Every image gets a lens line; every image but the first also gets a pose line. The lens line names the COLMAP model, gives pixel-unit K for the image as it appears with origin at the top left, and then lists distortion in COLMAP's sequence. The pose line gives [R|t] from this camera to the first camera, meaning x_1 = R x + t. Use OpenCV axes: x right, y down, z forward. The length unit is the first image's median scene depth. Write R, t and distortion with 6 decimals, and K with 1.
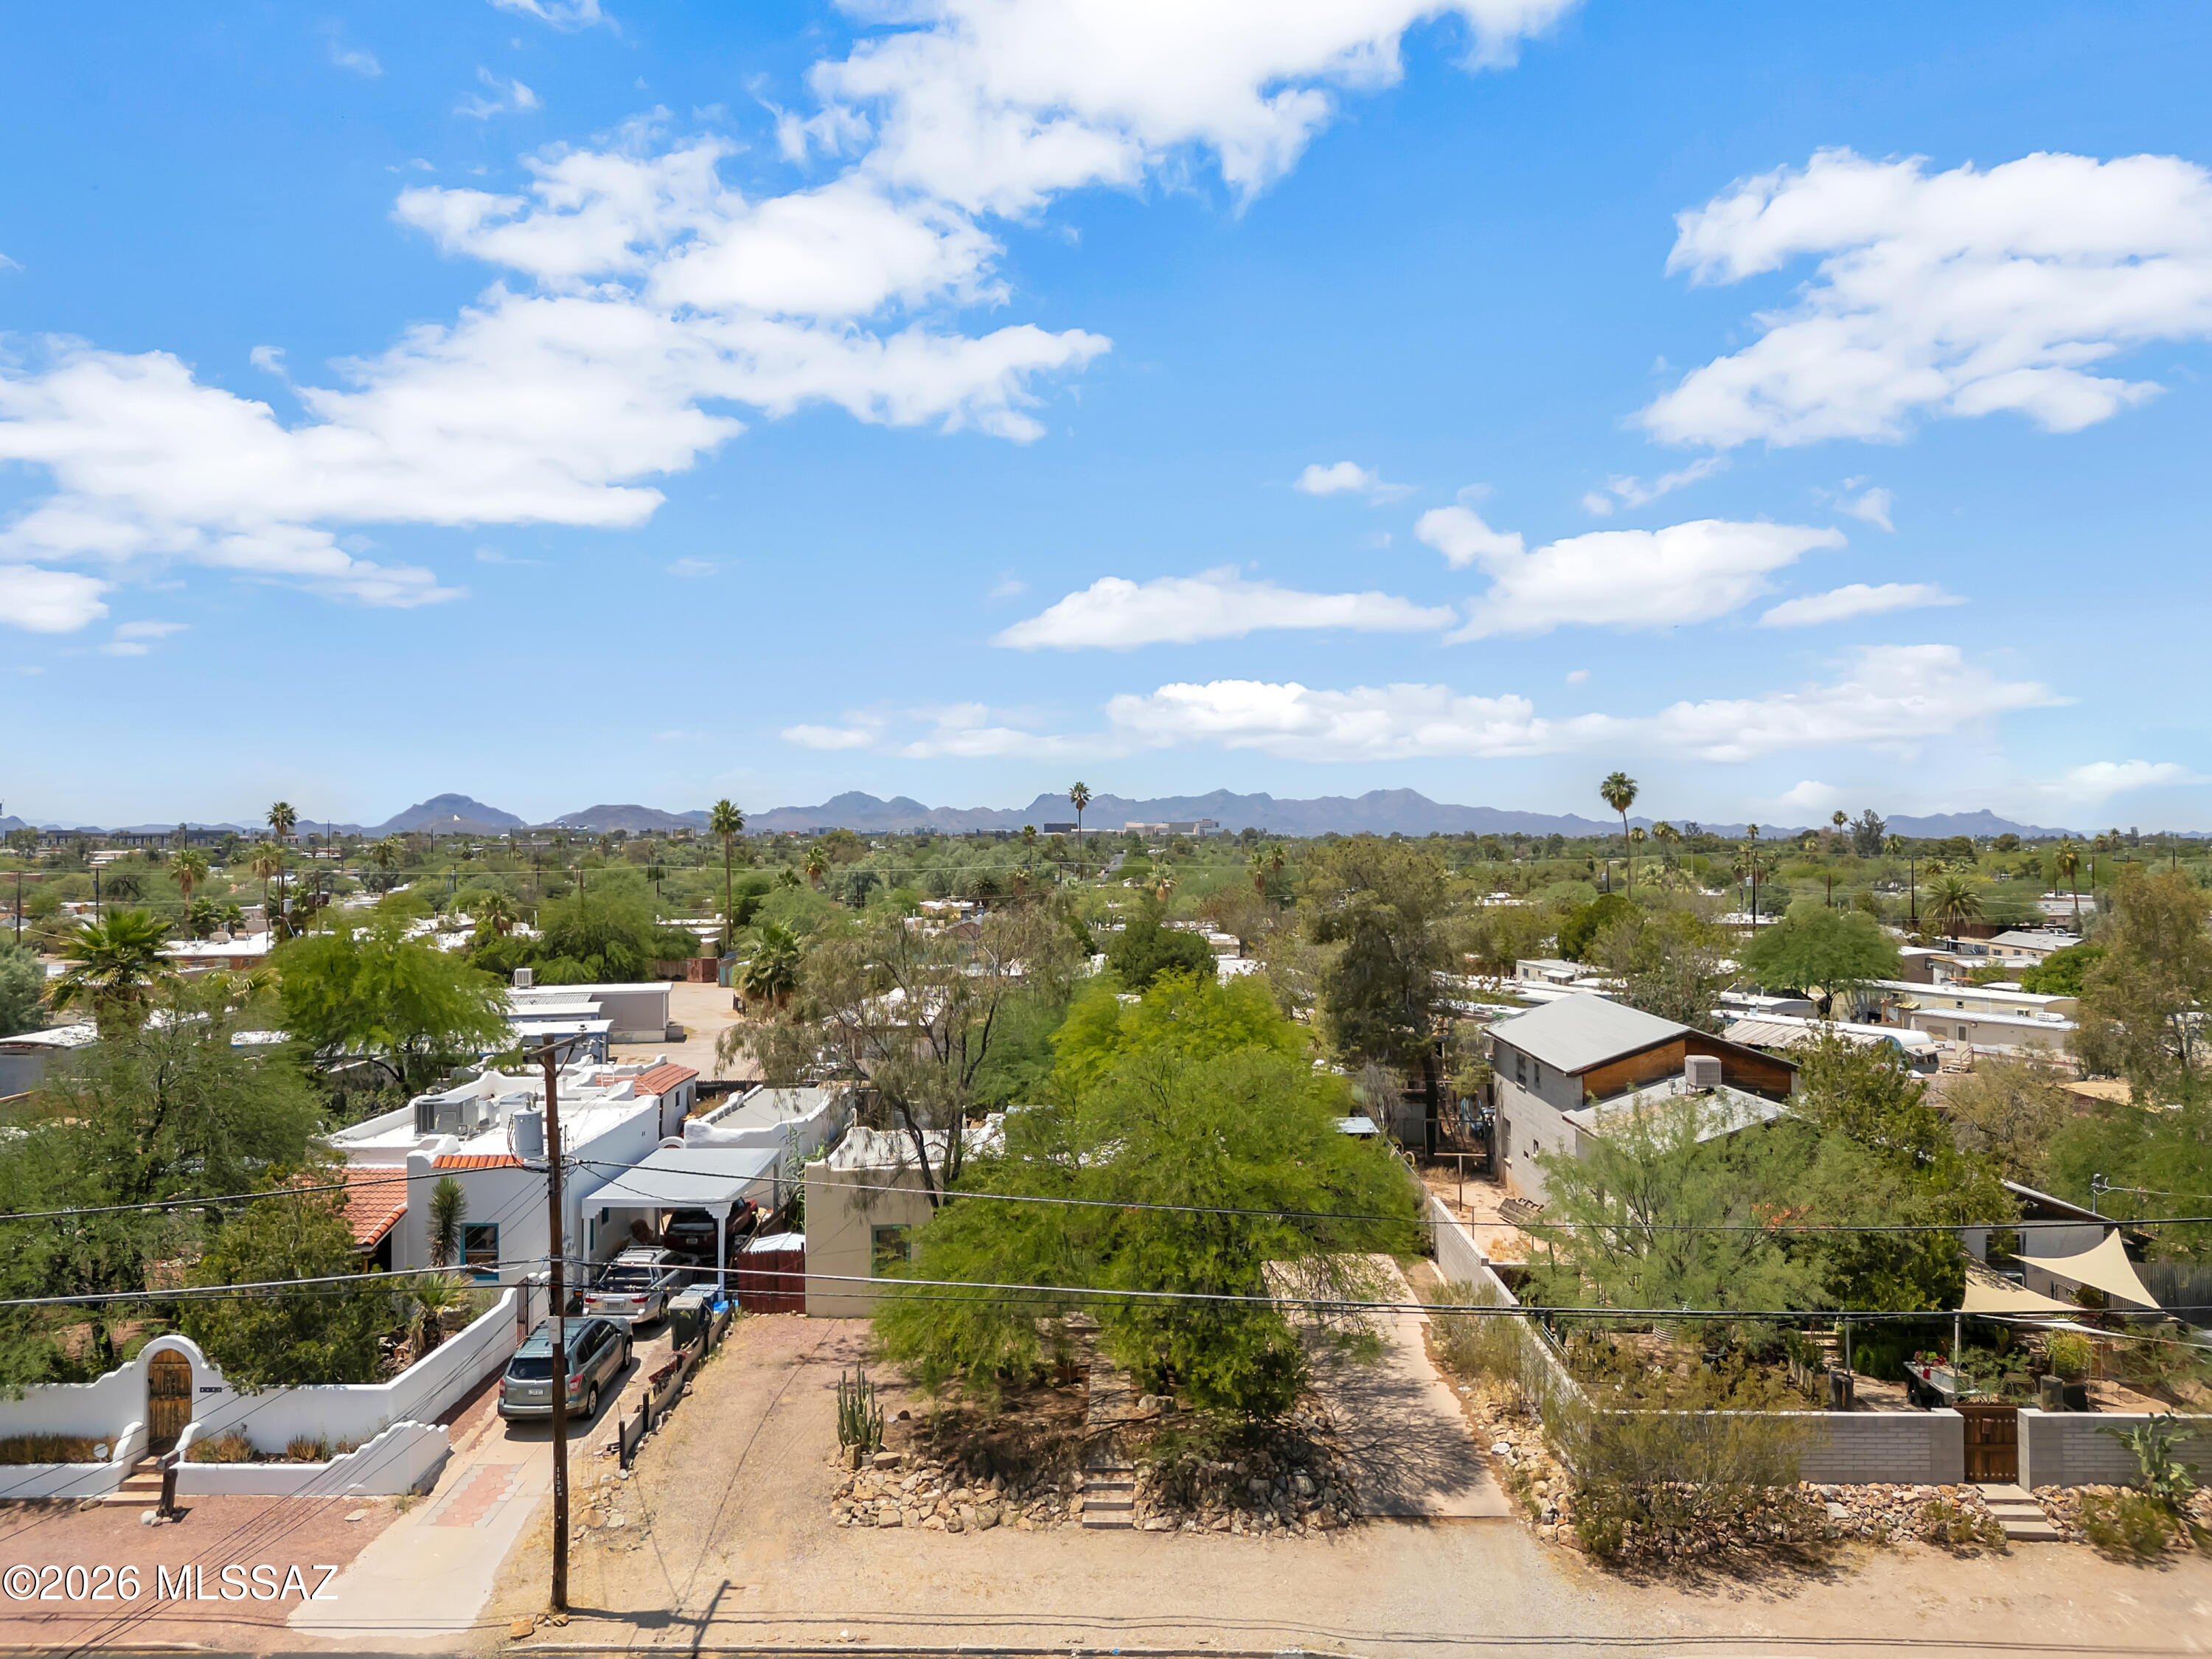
lens RADIAL K [[1526.4, 0, 1094.9], [0, 1526.4, 818.9], [0, 0, 1]] dist [0.082711, -0.082711]
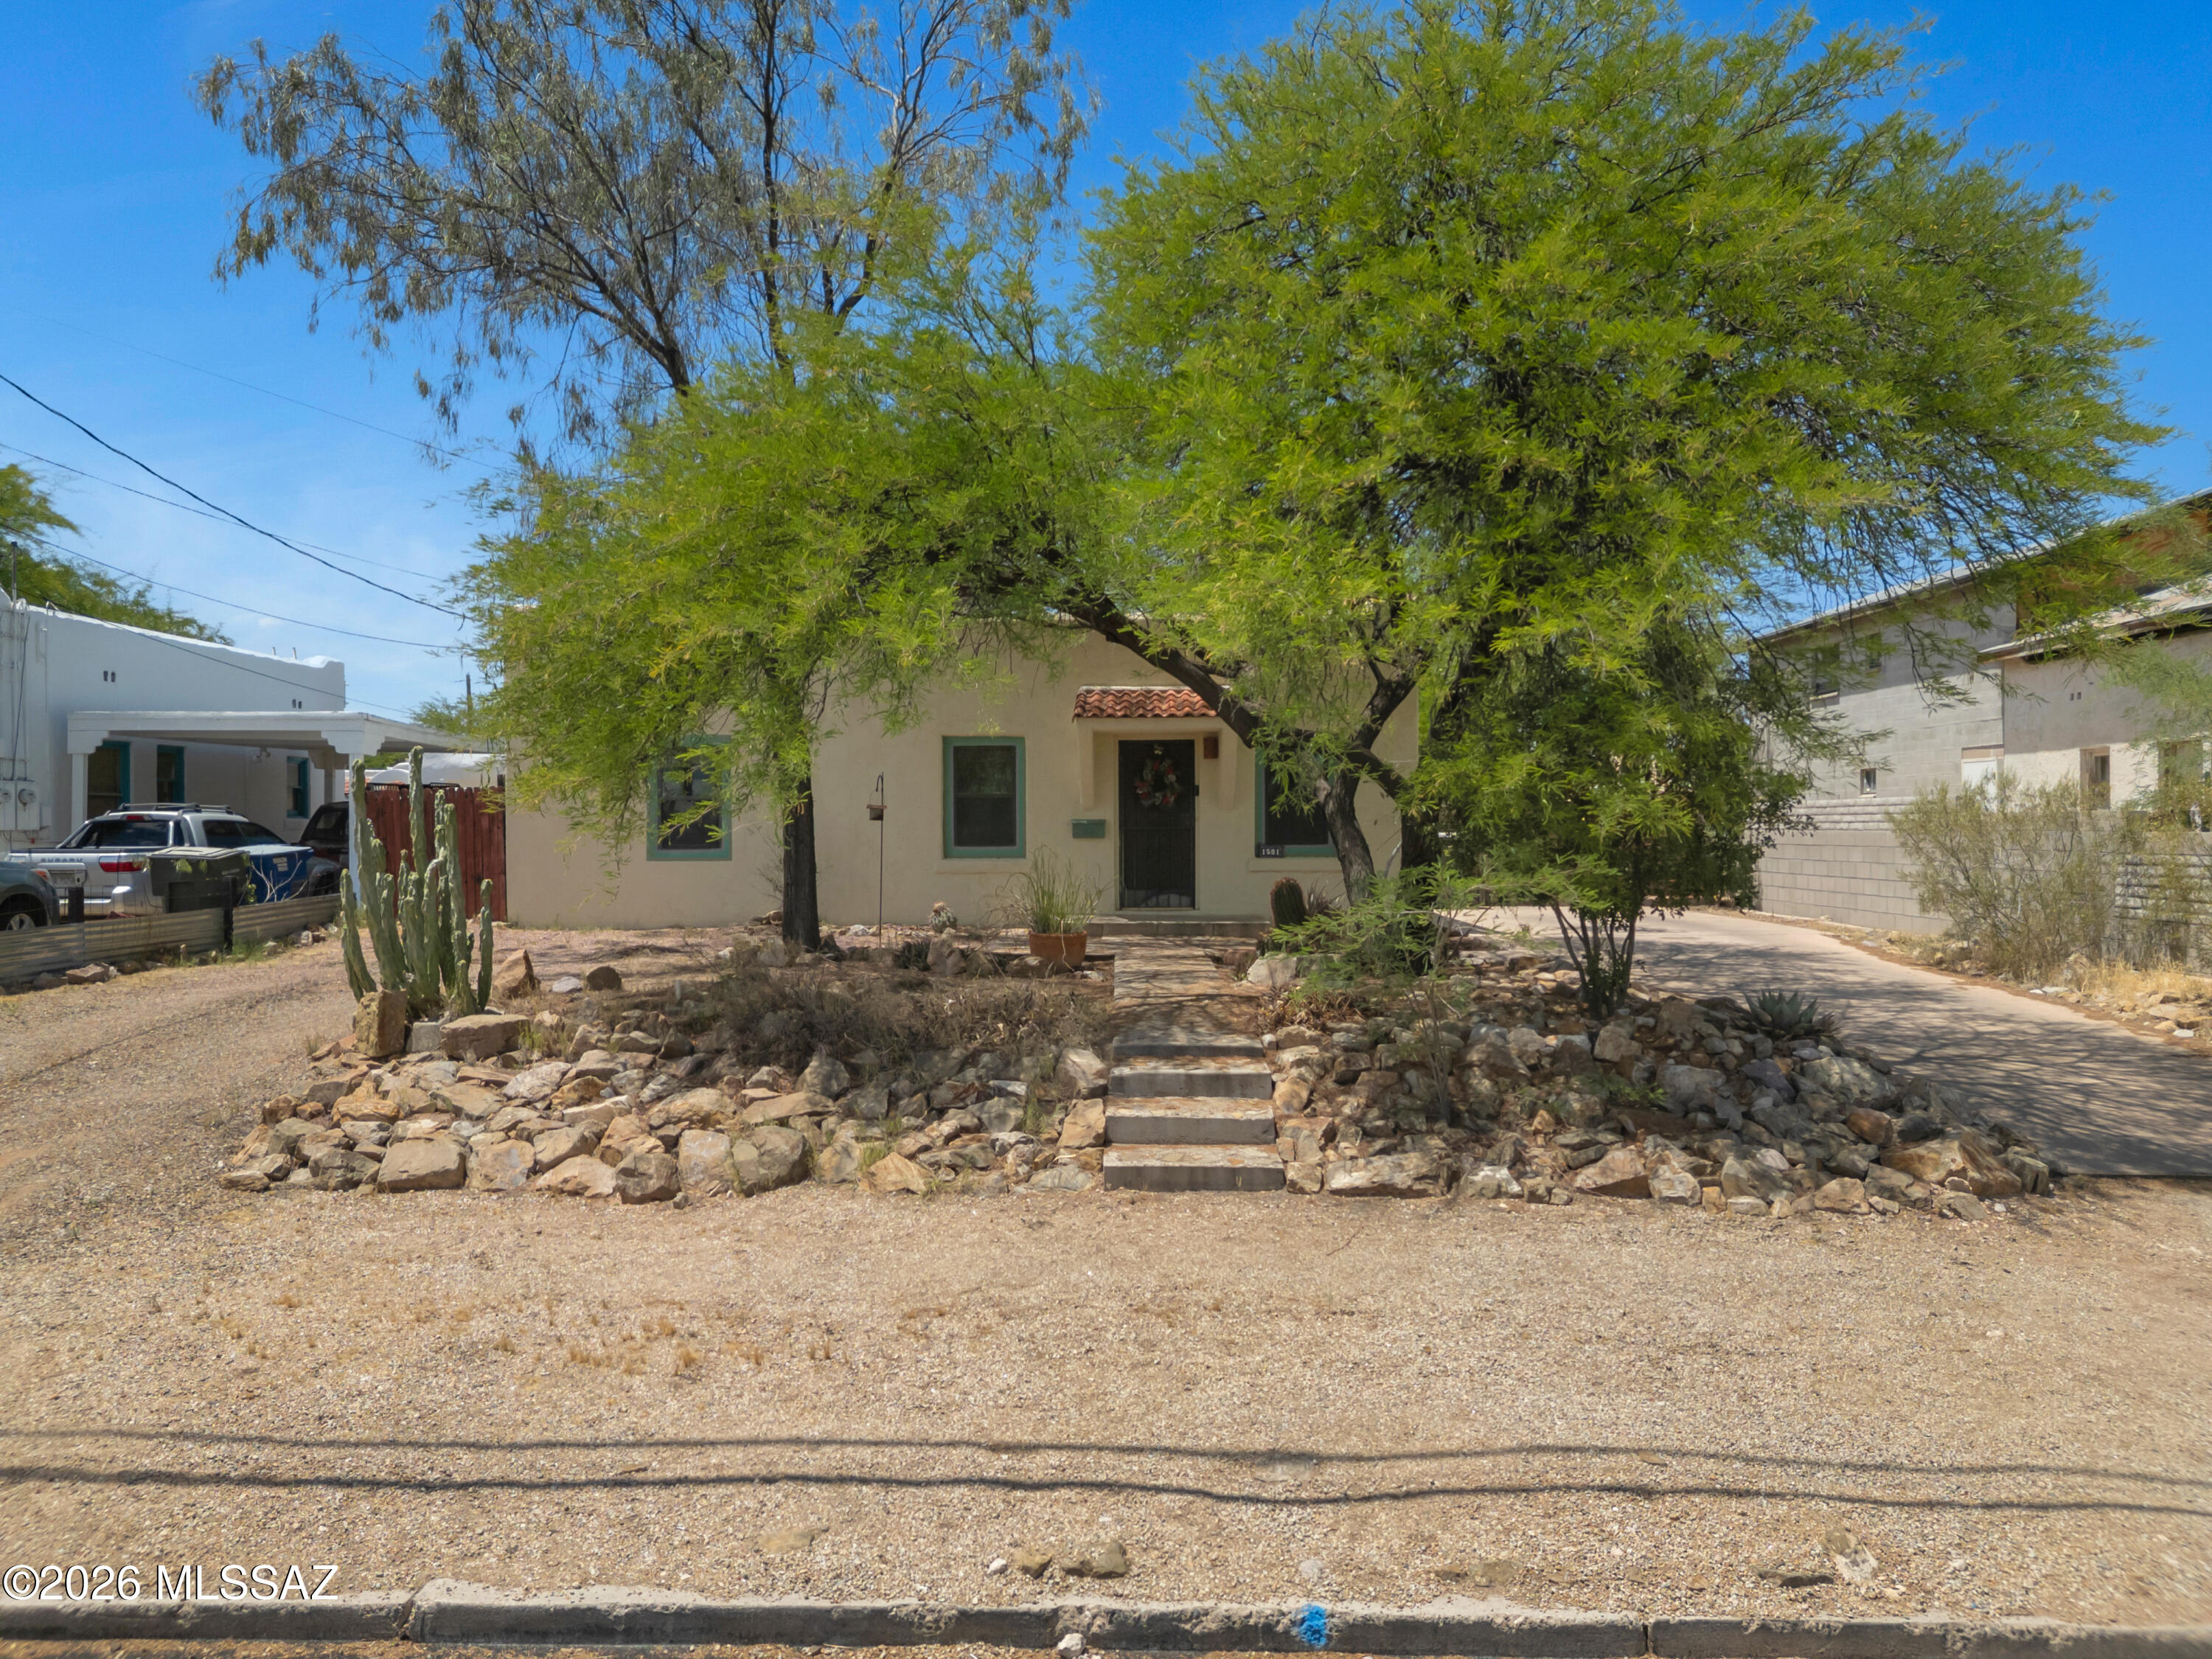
lens RADIAL K [[1526.4, 0, 1094.9], [0, 1526.4, 818.9], [0, 0, 1]] dist [0.082711, -0.082711]
pose [[0.999998, 0.001751, -0.000976, -0.009423], [-0.001739, 0.999928, 0.011865, 0.385118], [0.000997, -0.011863, 0.999929, 0.717552]]
